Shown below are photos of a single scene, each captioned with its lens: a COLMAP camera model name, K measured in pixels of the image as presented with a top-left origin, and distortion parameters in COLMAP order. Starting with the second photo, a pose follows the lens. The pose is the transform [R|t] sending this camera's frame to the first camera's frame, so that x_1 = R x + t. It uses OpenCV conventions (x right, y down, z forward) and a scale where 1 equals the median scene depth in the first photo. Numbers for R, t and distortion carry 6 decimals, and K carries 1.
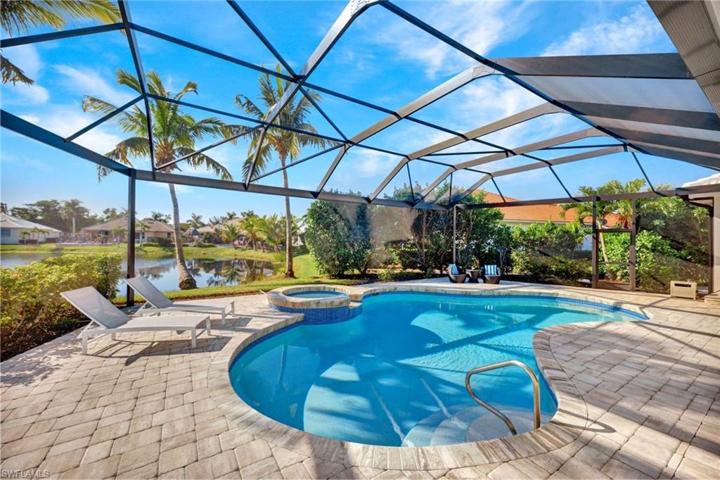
lens RADIAL K [[286.6, 0, 360.0], [0, 286.6, 240.0], [0, 0, 1]] dist [-0.002060, -0.000107]
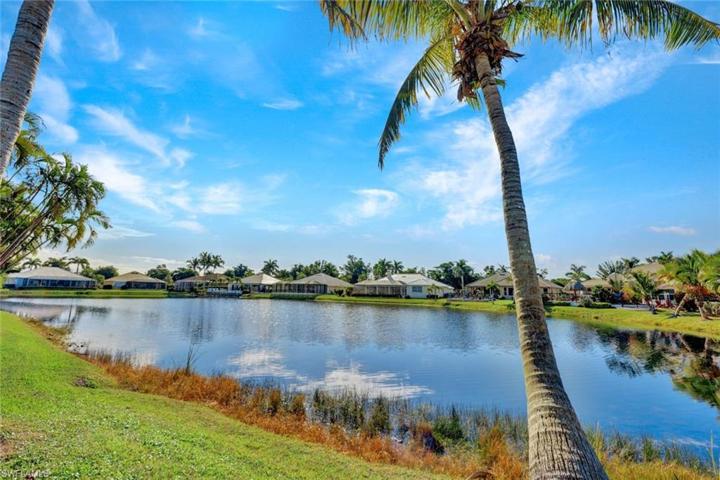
lens RADIAL K [[314.8, 0, 360.0], [0, 314.8, 240.0], [0, 0, 1]] dist [0.002584, 0.000194]
pose [[0.435148, -0.148544, -0.888021, -0.103085], [-0.016867, 0.984778, -0.172995, 0.005449], [0.900201, 0.090257, 0.426018, 0.172673]]
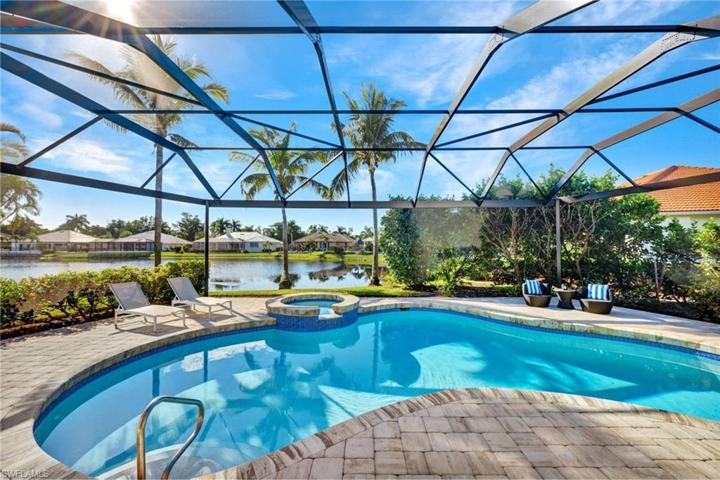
lens RADIAL K [[286.6, 0, 360.0], [0, 286.6, 240.0], [0, 0, 1]] dist [-0.002060, -0.000107]
pose [[0.833898, -0.026824, -0.551266, 0.076234], [0.012561, 0.999482, -0.029634, -0.000222], [0.551775, 0.017787, 0.833803, 0.031327]]
